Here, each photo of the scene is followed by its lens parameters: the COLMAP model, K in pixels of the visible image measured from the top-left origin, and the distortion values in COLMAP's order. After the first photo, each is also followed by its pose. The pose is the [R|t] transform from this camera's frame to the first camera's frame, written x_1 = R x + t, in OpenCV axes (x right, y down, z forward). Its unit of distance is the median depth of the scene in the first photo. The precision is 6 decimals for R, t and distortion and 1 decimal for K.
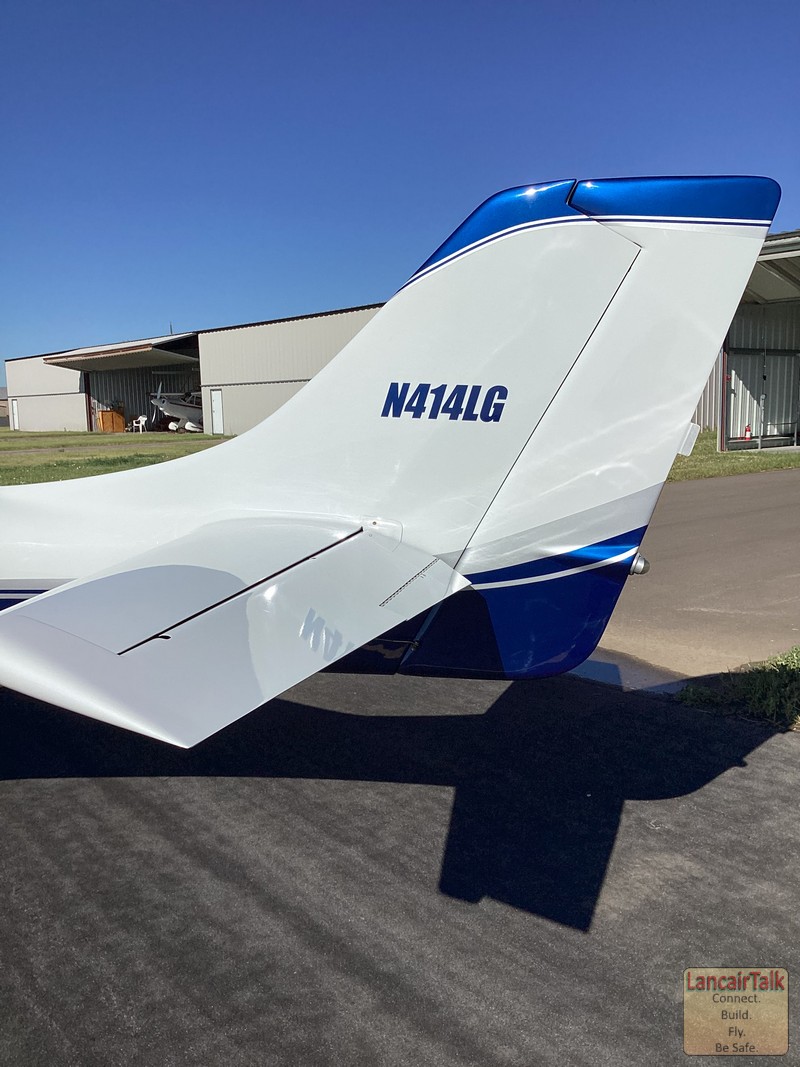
lens RADIAL K [[971.0, 0, 384.4], [0, 971.0, 532.2], [0, 0, 1]] dist [0.016728, 0.000000]
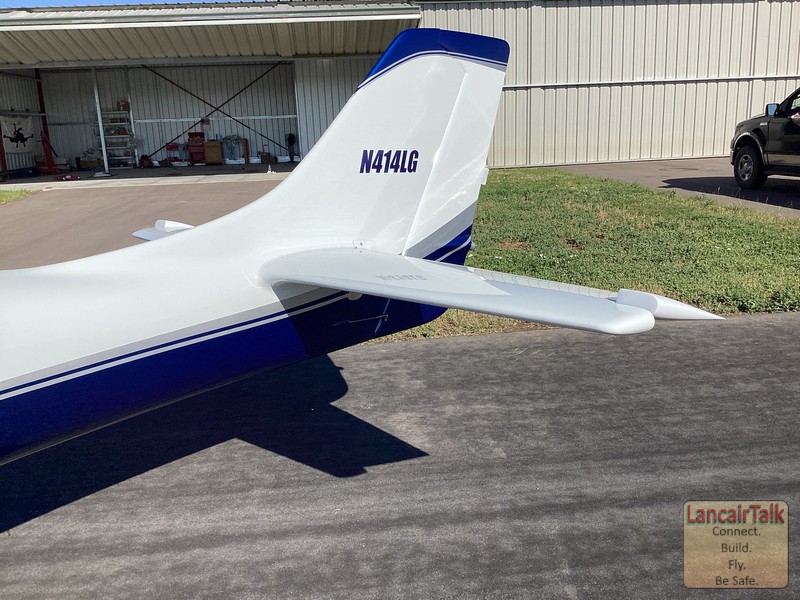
lens RADIAL K [[728.0, 0, 403.7], [0, 728.0, 306.8], [0, 0, 1]] dist [0.016728, 0.000000]
pose [[0.537092, -0.204544, 0.818349, -0.946097], [0.136185, 0.978454, 0.155182, -0.082512], [-0.832458, 0.028100, 0.553375, 0.322487]]
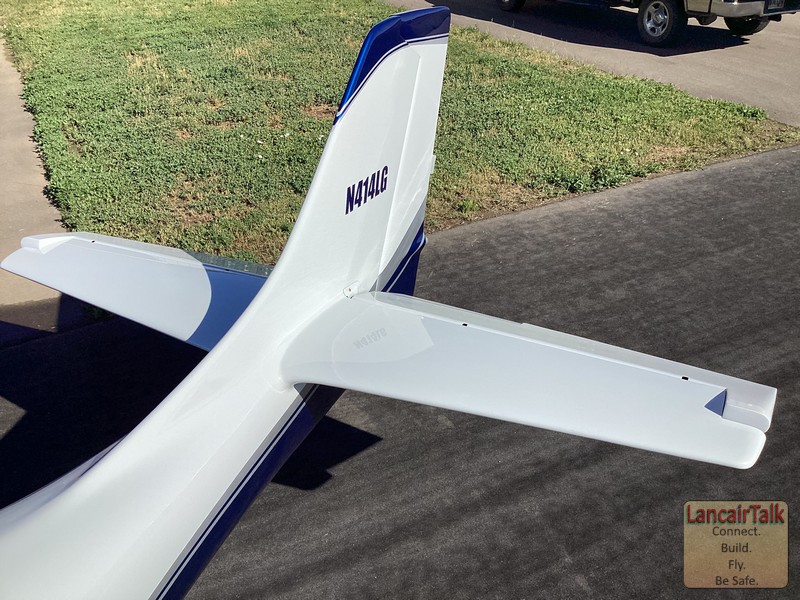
lens RADIAL K [[728.0, 0, 398.3], [0, 728.0, 297.9], [0, 0, 1]] dist [0.016728, 0.000000]
pose [[0.203374, -0.468832, 0.859555, -0.891957], [0.142139, 0.882740, 0.447847, -0.452937], [-0.968729, 0.031096, 0.246165, 0.698362]]
